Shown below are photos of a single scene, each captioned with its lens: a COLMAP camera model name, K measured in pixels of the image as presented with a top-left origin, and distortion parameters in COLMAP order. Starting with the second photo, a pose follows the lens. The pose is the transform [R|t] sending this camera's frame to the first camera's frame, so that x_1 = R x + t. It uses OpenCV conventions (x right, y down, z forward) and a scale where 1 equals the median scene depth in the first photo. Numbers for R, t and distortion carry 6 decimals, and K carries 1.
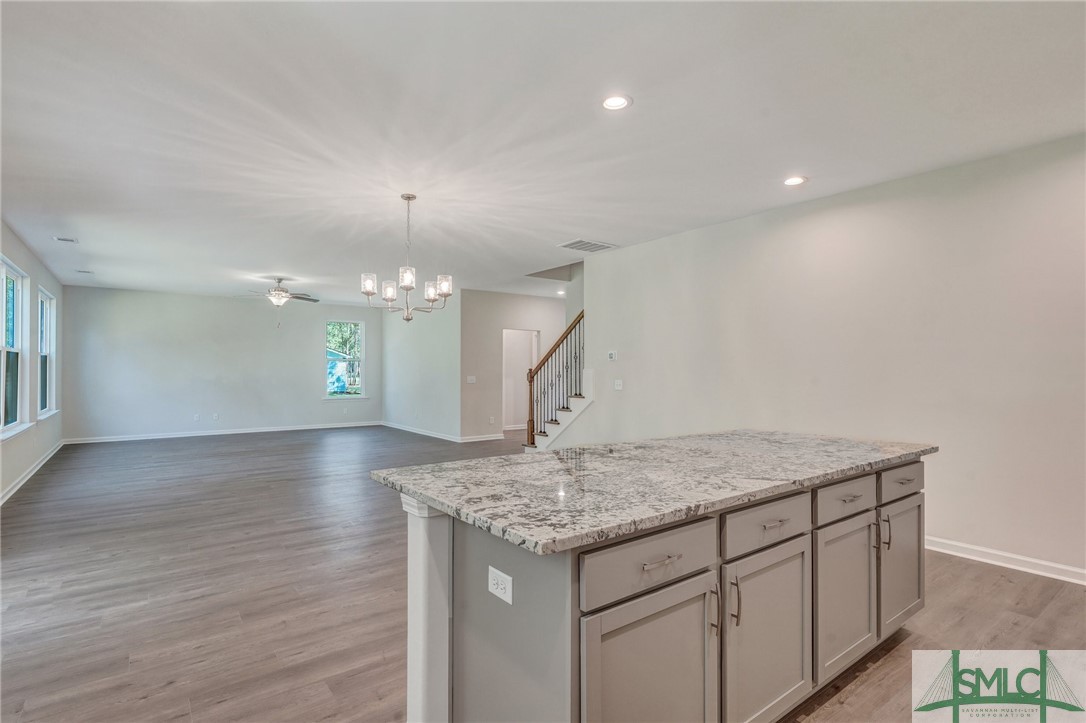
lens RADIAL K [[535.4, 0, 544.1], [0, 535.4, 362.3], [0, 0, 1]] dist [0.000306, -0.000460]
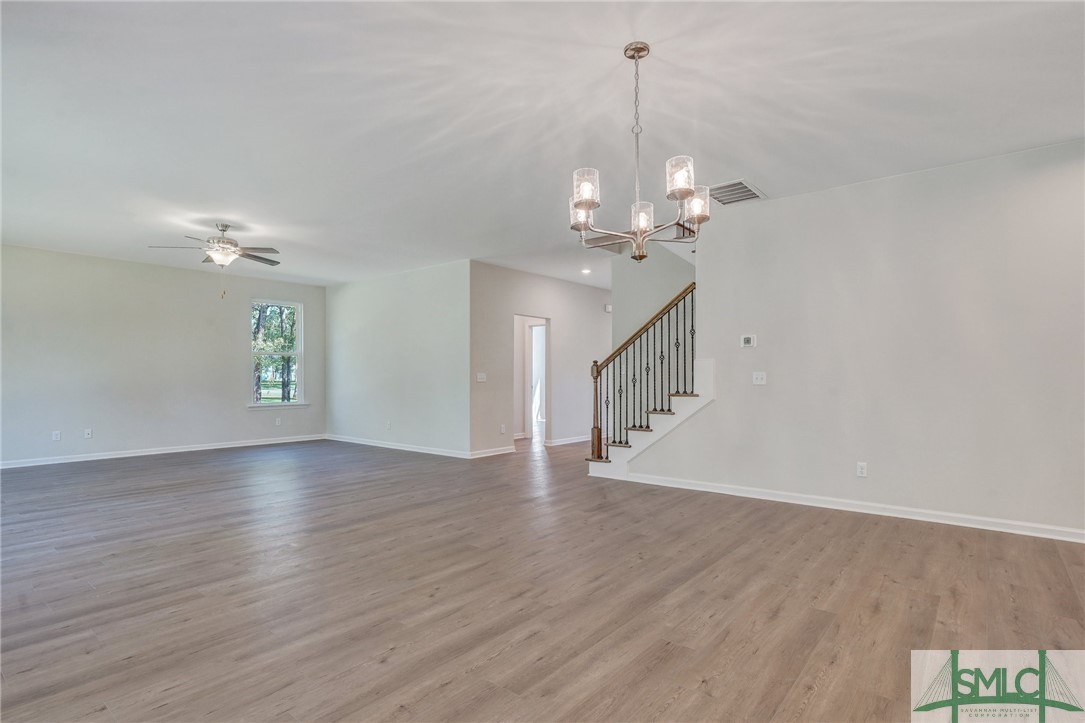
lens RADIAL K [[547.9, 0, 541.9], [0, 547.9, 367.1], [0, 0, 1]] dist [0.001886, 0.000749]
pose [[0.971399, 0.005086, 0.237398, -0.287424], [-0.004070, 0.999980, -0.004769, 0.025491], [-0.237418, 0.003666, 0.971401, 0.251579]]
